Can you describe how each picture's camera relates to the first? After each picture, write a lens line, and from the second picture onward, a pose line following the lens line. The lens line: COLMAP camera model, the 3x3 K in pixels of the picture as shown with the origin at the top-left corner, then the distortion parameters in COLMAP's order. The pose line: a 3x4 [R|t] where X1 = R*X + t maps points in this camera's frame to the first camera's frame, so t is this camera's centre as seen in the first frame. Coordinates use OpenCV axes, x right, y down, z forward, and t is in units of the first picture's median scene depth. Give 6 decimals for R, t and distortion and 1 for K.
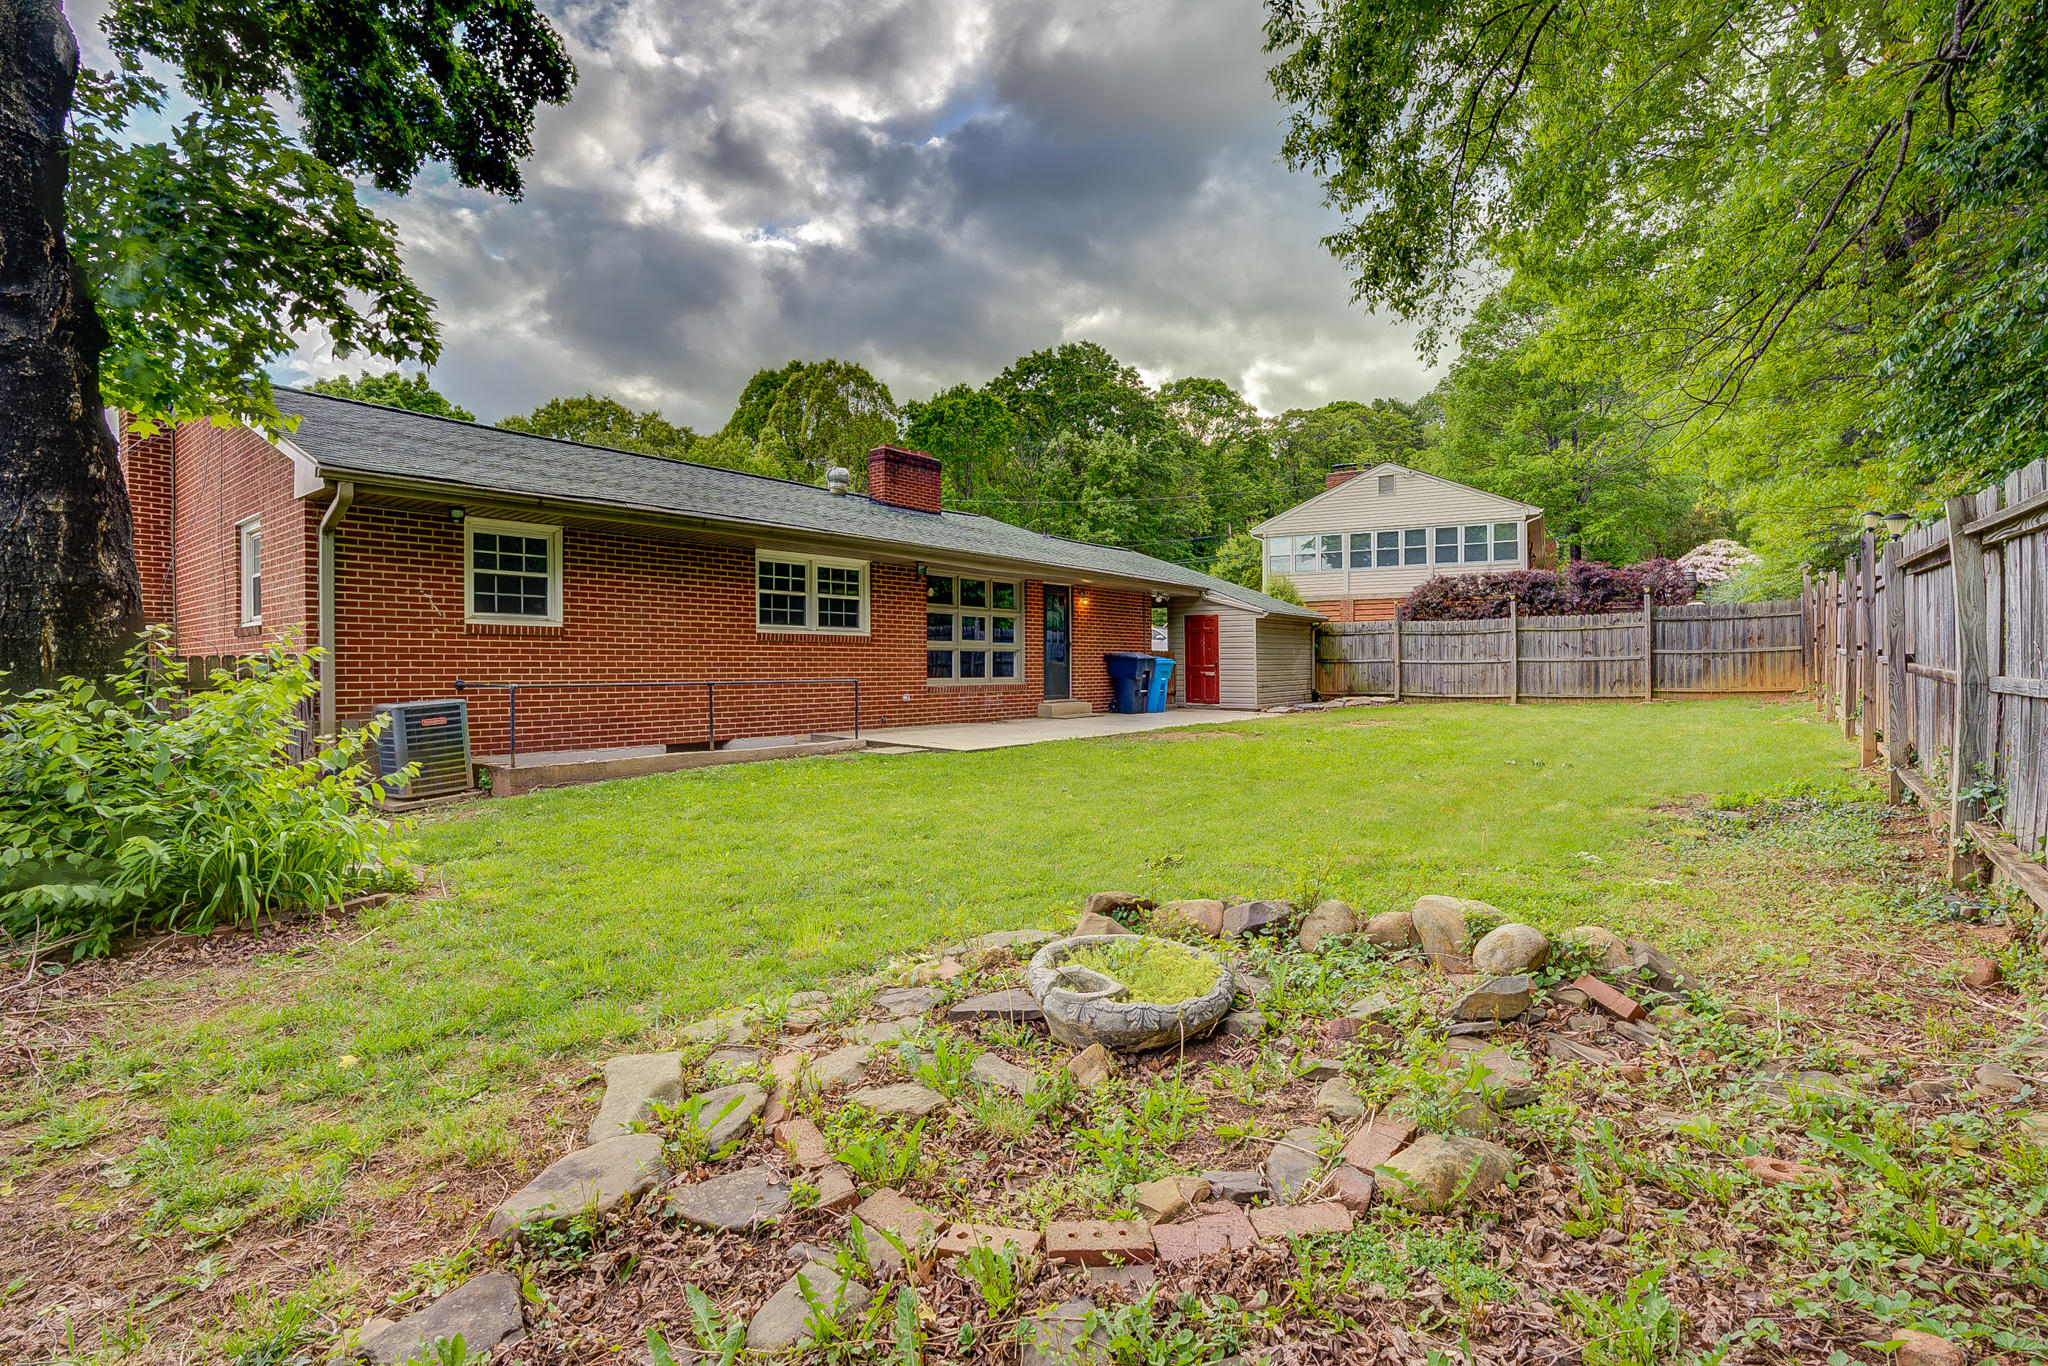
lens RADIAL K [[943.5, 0, 1024.5], [0, 943.5, 670.3], [0, 0, 1]] dist [-0.064638, 0.022171]
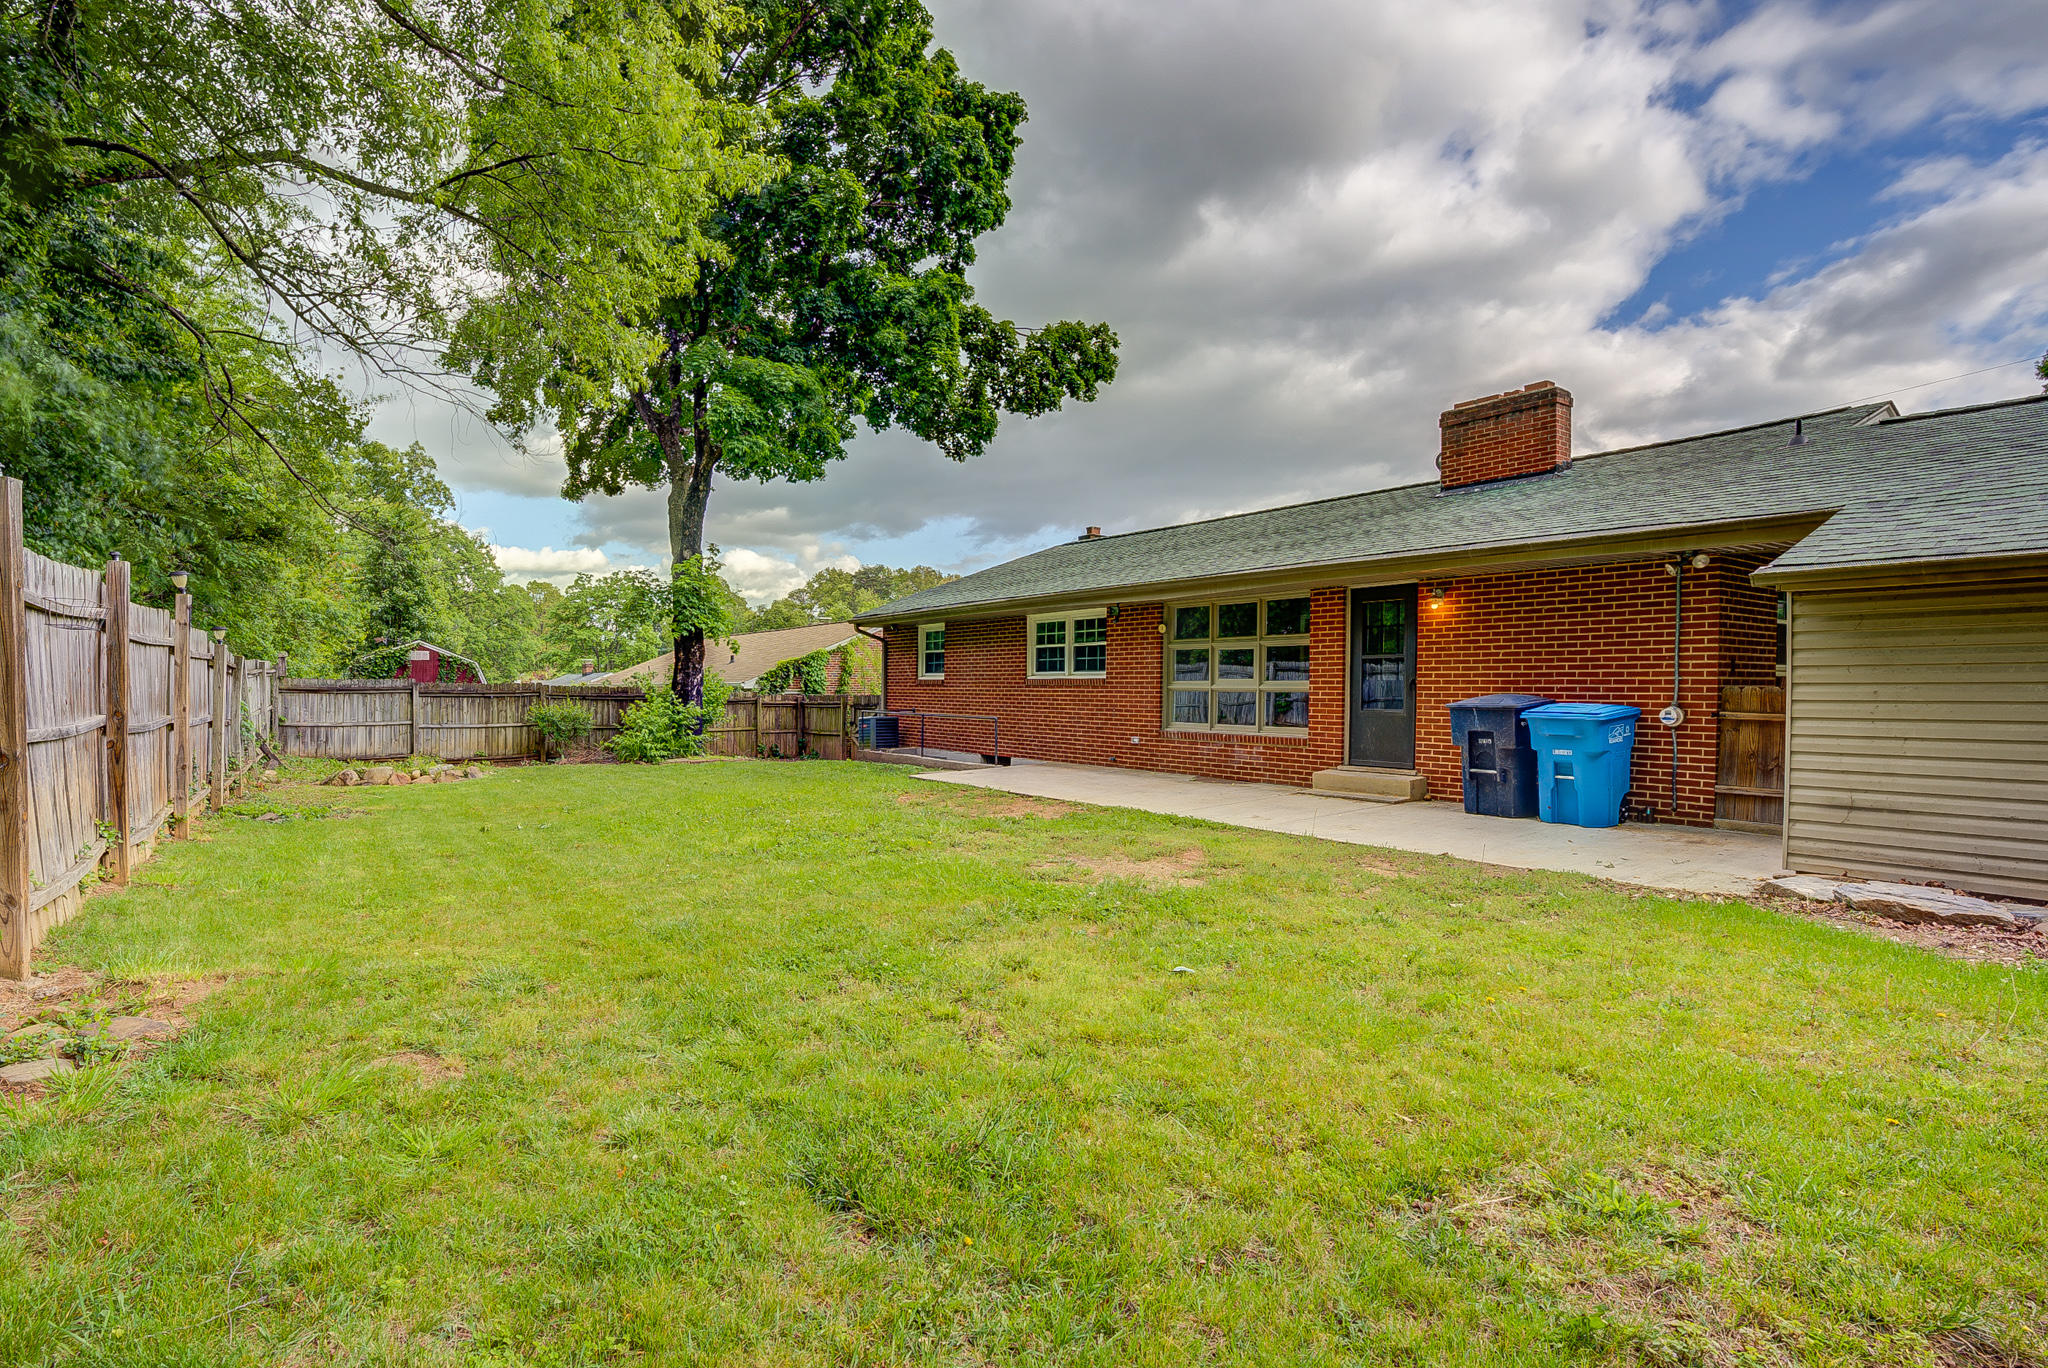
lens RADIAL K [[943.5, 0, 1023.7], [0, 943.5, 693.2], [0, 0, 1]] dist [-0.064638, 0.022171]
pose [[-0.213281, -0.016699, -0.976848, 0.926742], [-0.029773, 0.999501, -0.010586, -0.005972], [0.976537, 0.026826, -0.213672, 1.188684]]
